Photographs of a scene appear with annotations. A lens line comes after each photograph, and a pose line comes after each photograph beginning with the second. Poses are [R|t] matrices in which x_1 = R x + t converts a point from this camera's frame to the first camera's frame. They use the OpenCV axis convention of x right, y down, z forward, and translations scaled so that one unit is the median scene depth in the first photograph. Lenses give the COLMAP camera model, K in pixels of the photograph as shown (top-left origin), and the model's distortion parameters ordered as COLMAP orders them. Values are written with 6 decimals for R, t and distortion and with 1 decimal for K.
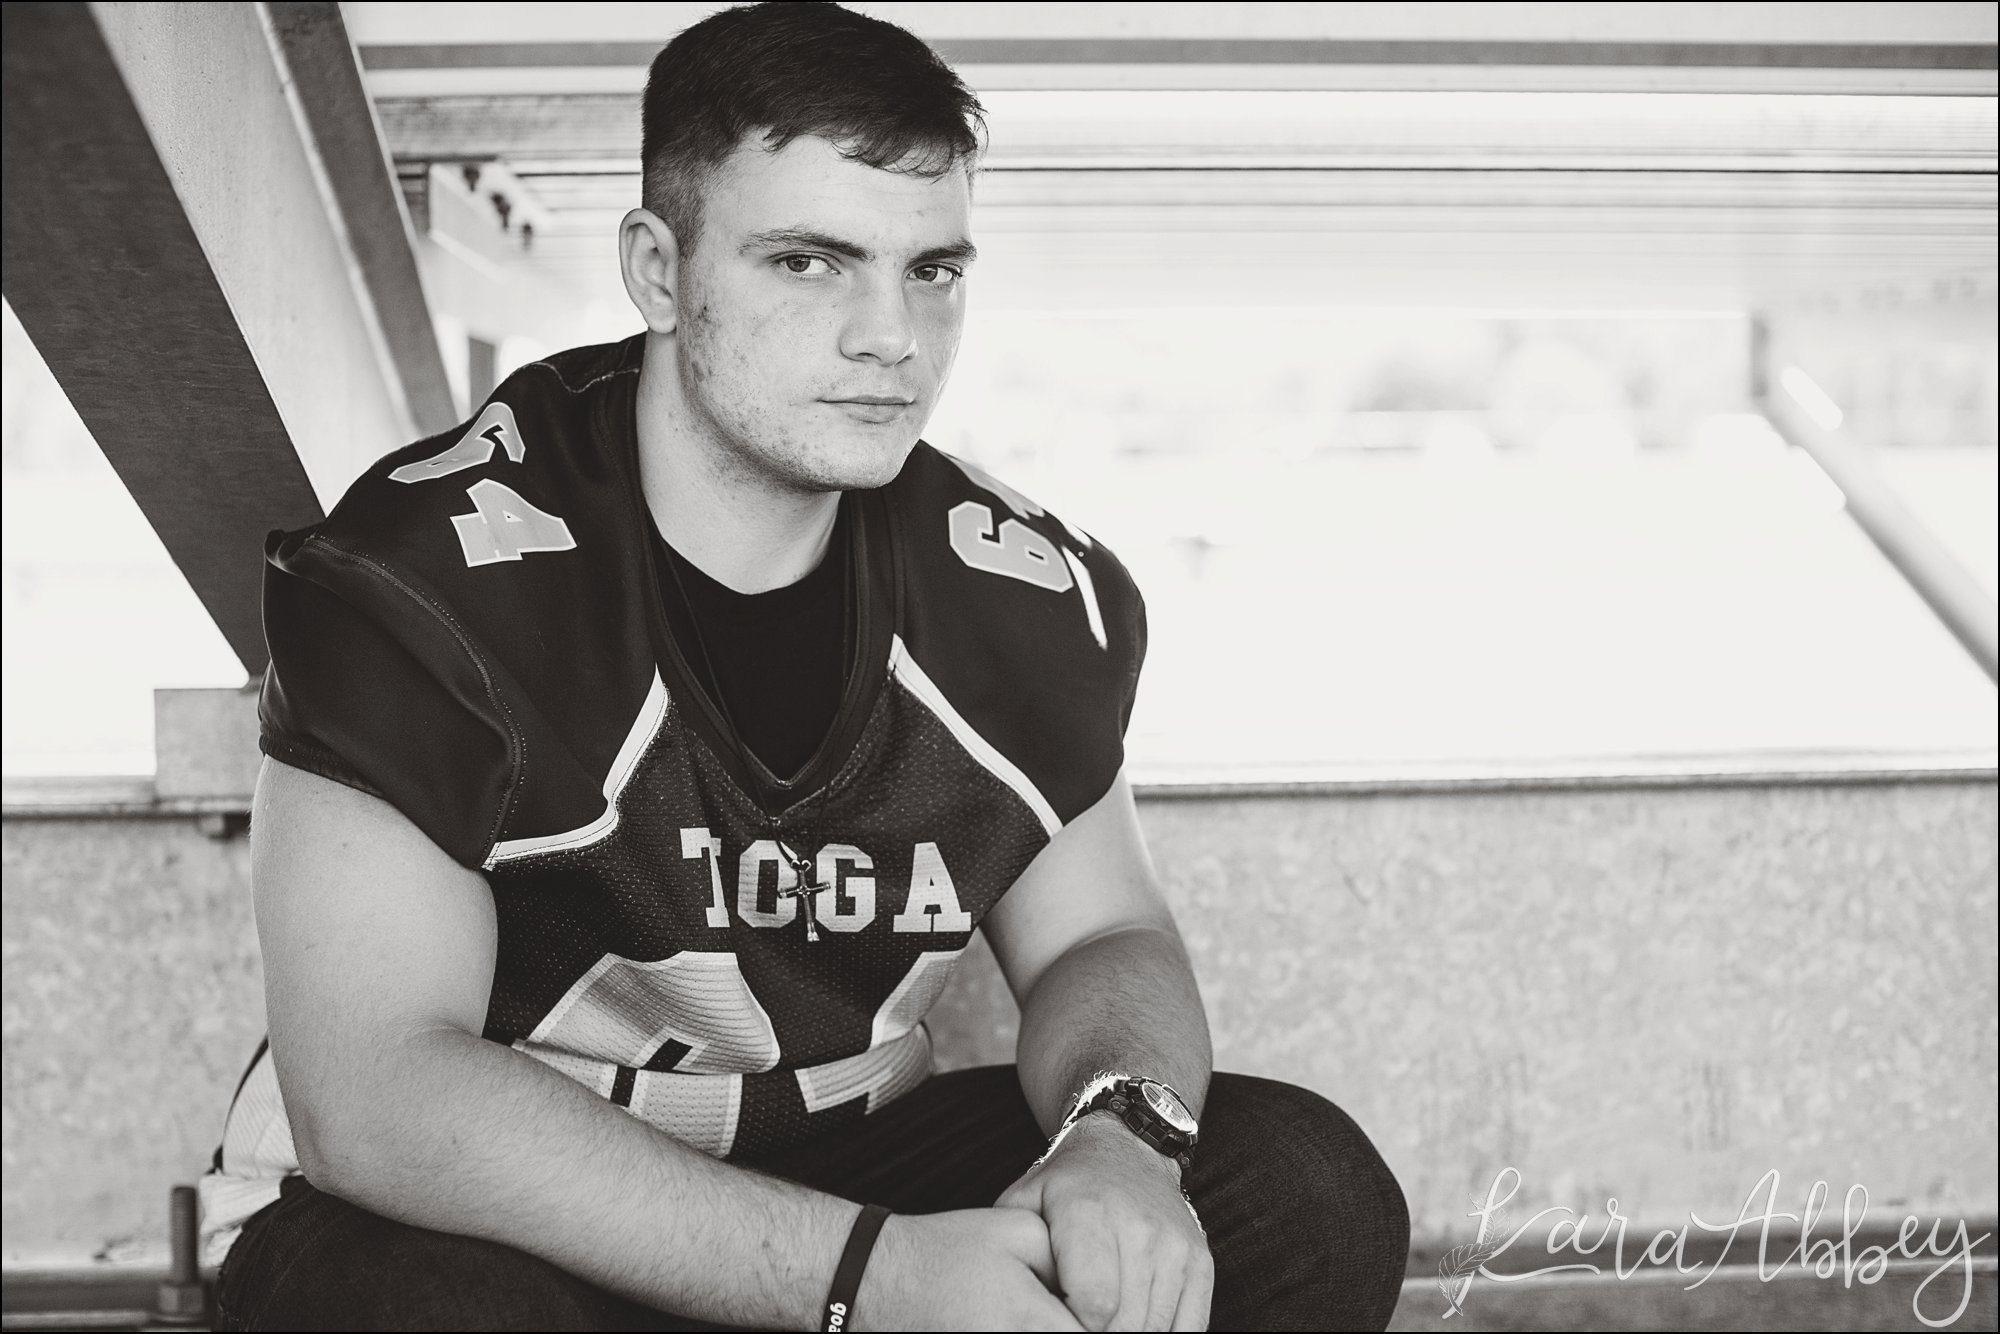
lens RADIAL K [[2820.5, 0, 1000.0], [0, 2820.5, 667.0], [0, 0, 1]] dist [-0.146964, 0.025356]
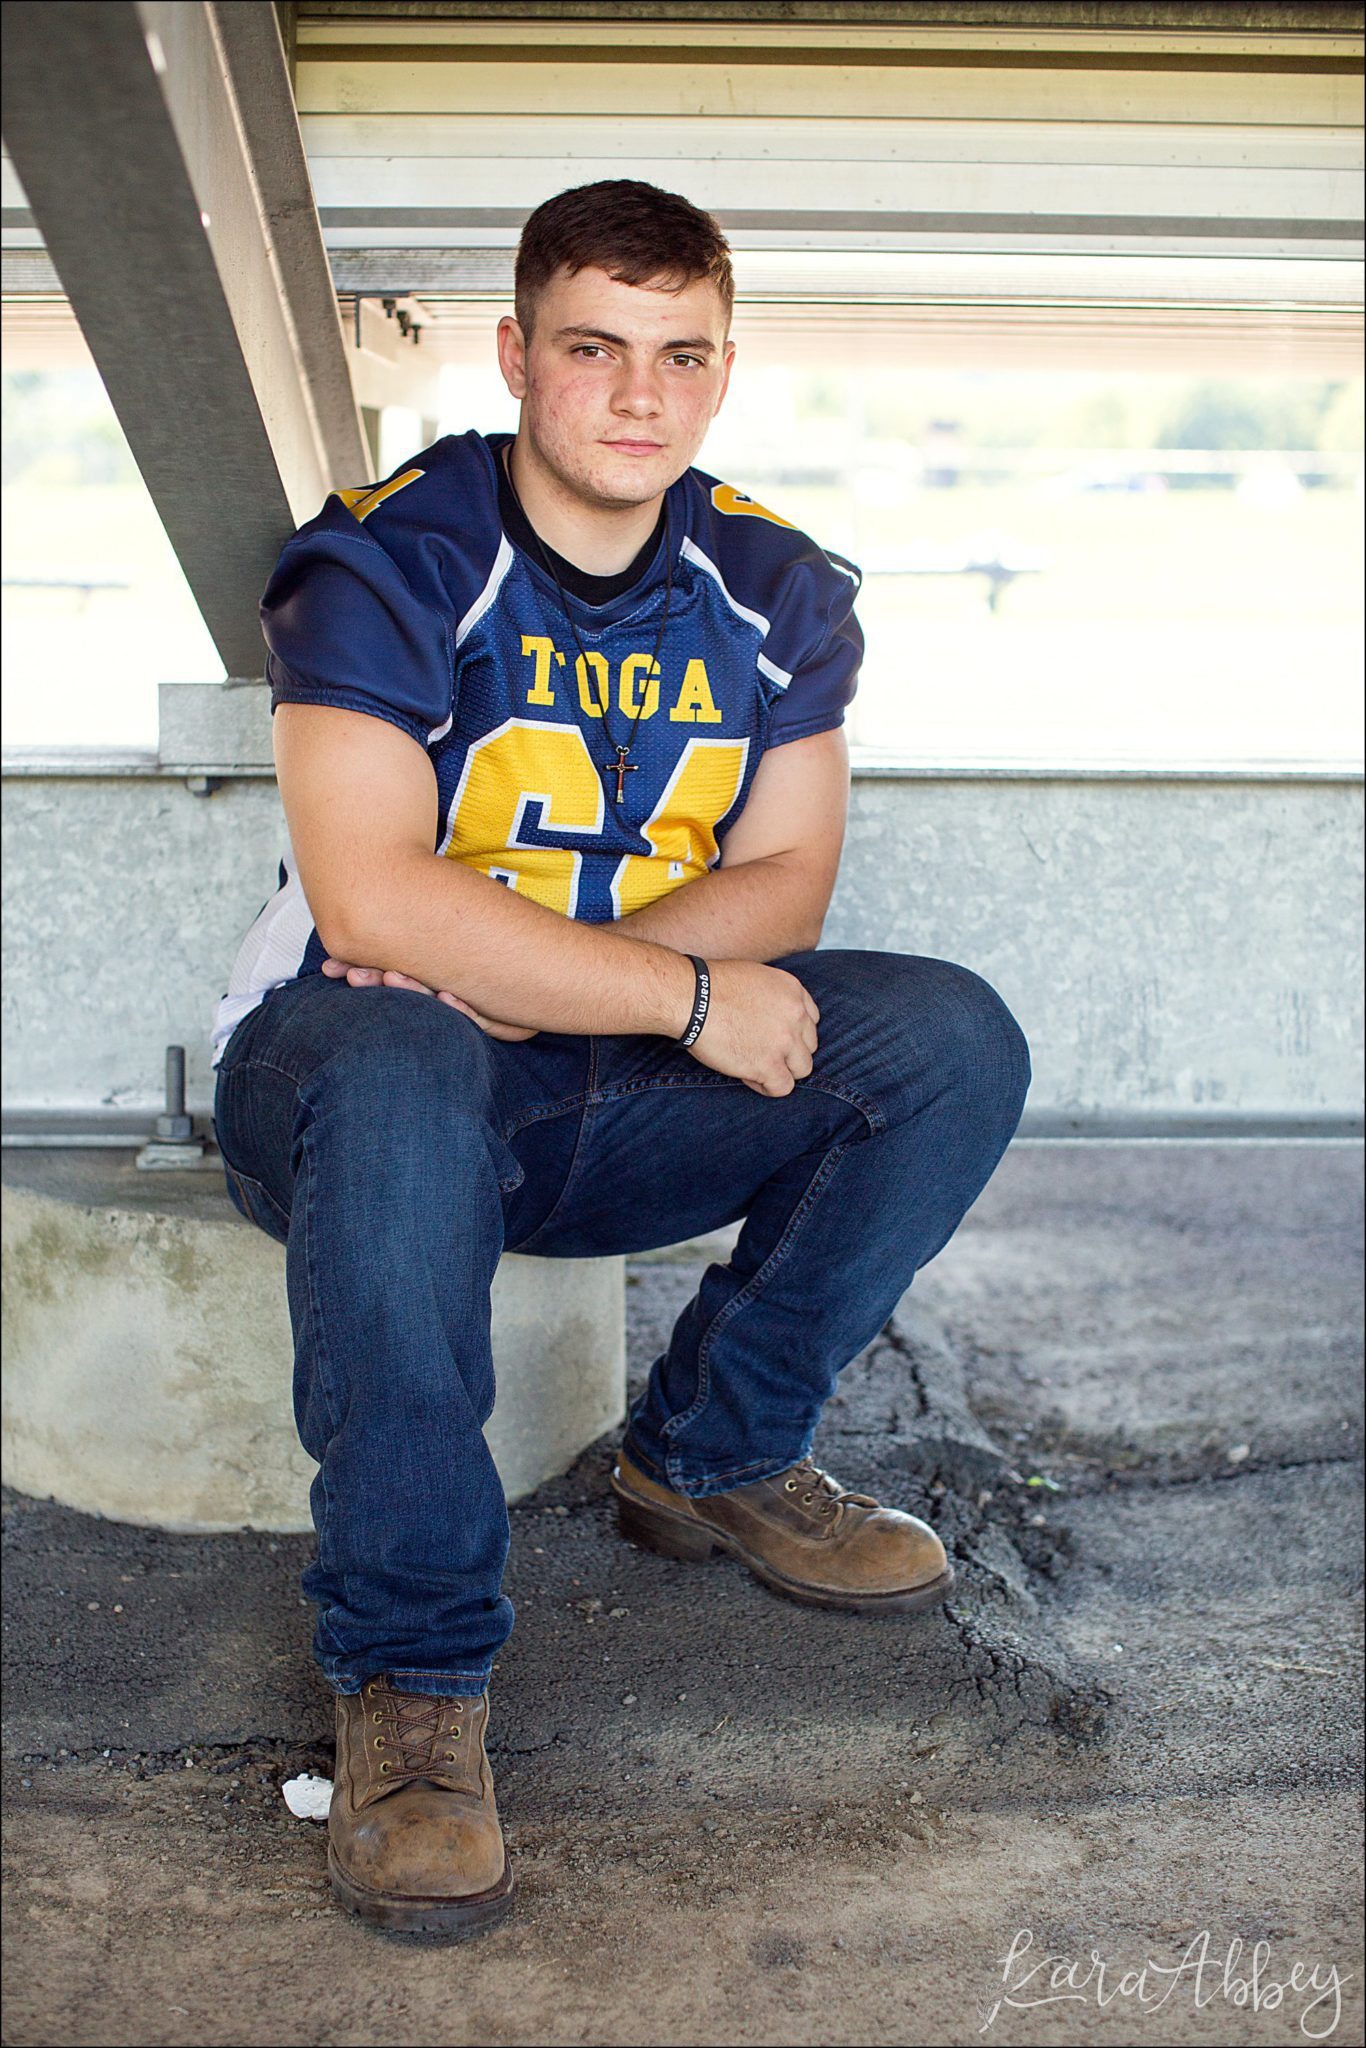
lens RADIAL K [[2888.1, 0, 683.0], [0, 2888.1, 1024.0], [0, 0, 1]] dist [-0.146964, 0.025356]
pose [[0.998876, 0.026172, -0.039520, 0.014274], [-0.021474, 0.993139, 0.114950, 0.005595], [0.042258, -0.113972, 0.992585, -0.390812]]
